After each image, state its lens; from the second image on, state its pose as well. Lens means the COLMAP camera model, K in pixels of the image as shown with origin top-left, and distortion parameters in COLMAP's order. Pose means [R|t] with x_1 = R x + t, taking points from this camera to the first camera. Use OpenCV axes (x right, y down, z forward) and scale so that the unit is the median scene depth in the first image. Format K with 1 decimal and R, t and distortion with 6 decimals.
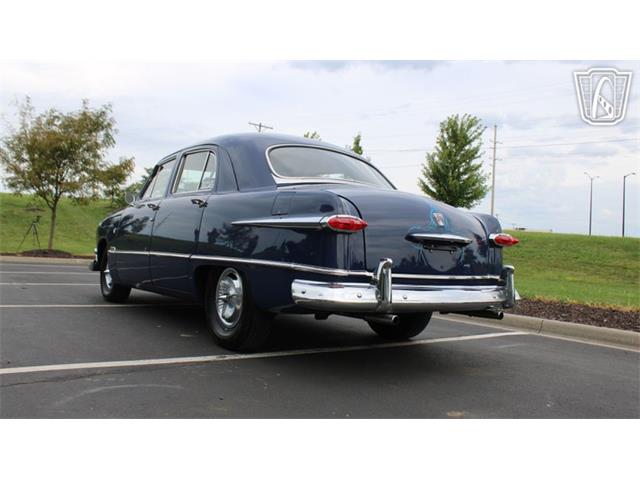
lens RADIAL K [[538.9, 0, 307.3], [0, 538.9, 231.1], [0, 0, 1]] dist [-0.175393, 0.128433]
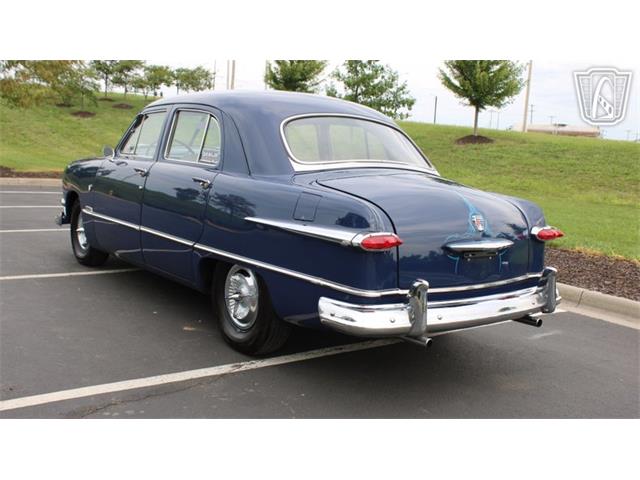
lens RADIAL K [[662.0, 0, 320.0], [0, 662.0, 240.0], [0, 0, 1]] dist [-0.192886, 0.266551]
pose [[0.999359, 0.003378, 0.035648, -0.050448], [-0.009605, 0.984349, 0.175970, -0.154617], [-0.034495, -0.176200, 0.983750, -0.072771]]
